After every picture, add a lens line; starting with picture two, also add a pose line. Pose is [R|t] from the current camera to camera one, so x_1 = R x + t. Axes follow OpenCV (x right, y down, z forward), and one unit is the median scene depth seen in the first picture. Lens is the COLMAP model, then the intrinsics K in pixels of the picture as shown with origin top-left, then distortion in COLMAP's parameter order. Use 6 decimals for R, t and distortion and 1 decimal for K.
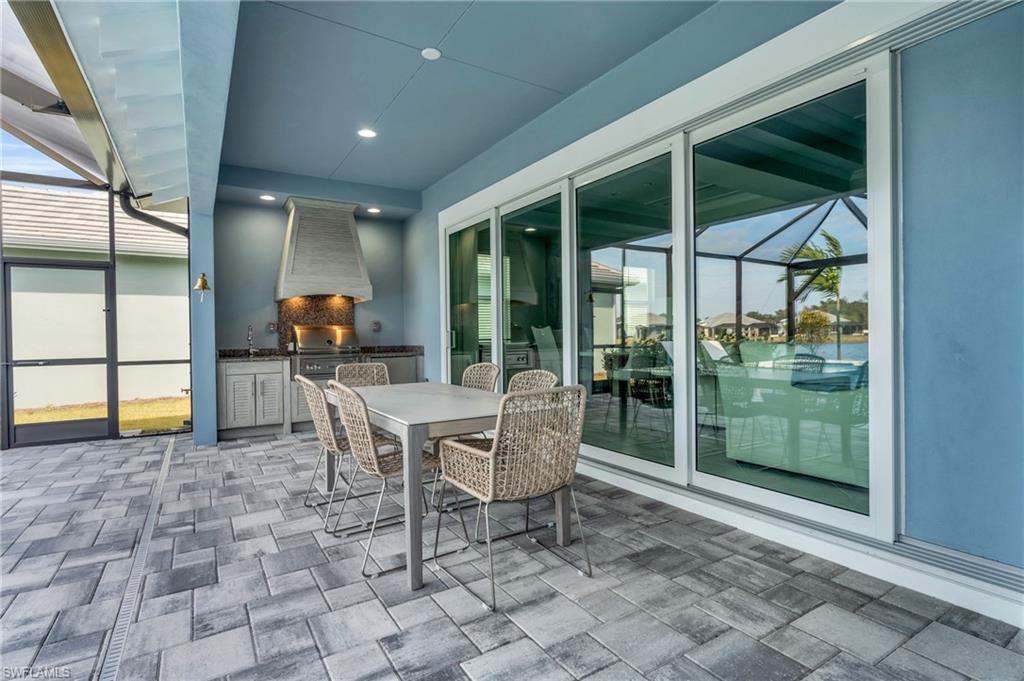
lens RADIAL K [[511.8, 0, 512.0], [0, 511.8, 340.5], [0, 0, 1]] dist [-0.002388, -0.000635]
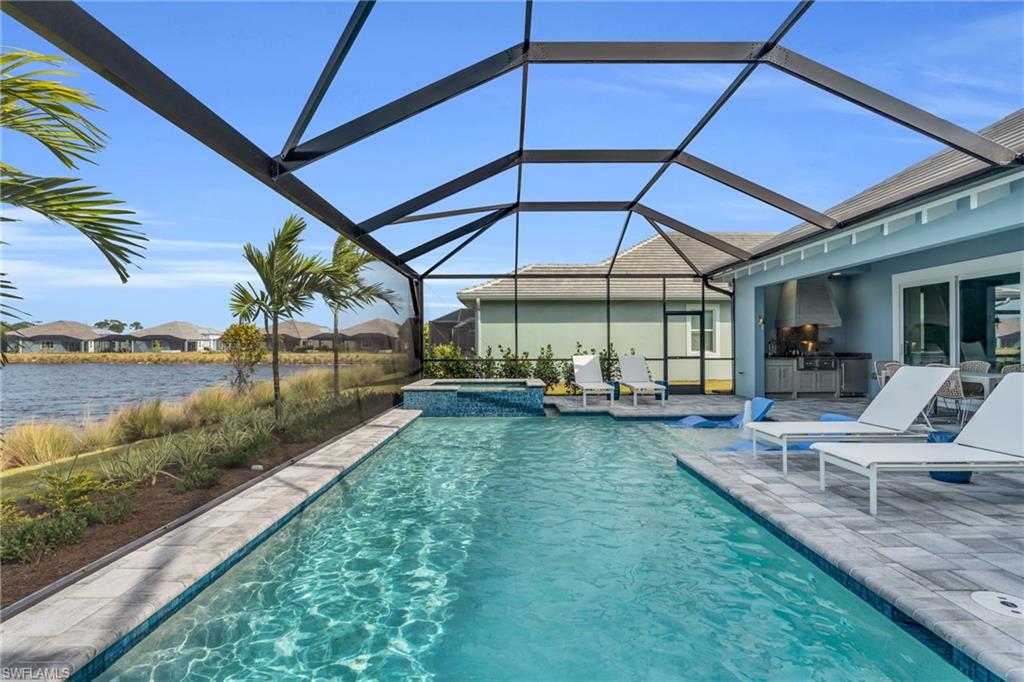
lens RADIAL K [[477.7, 0, 512.0], [0, 477.7, 341.0], [0, 0, 1]] dist [-0.000825, -0.000037]
pose [[0.860893, 0.002973, -0.508777, -0.460838], [-0.012933, 0.999788, -0.016041, 0.013431], [0.508622, 0.020390, 0.860749, -1.101798]]
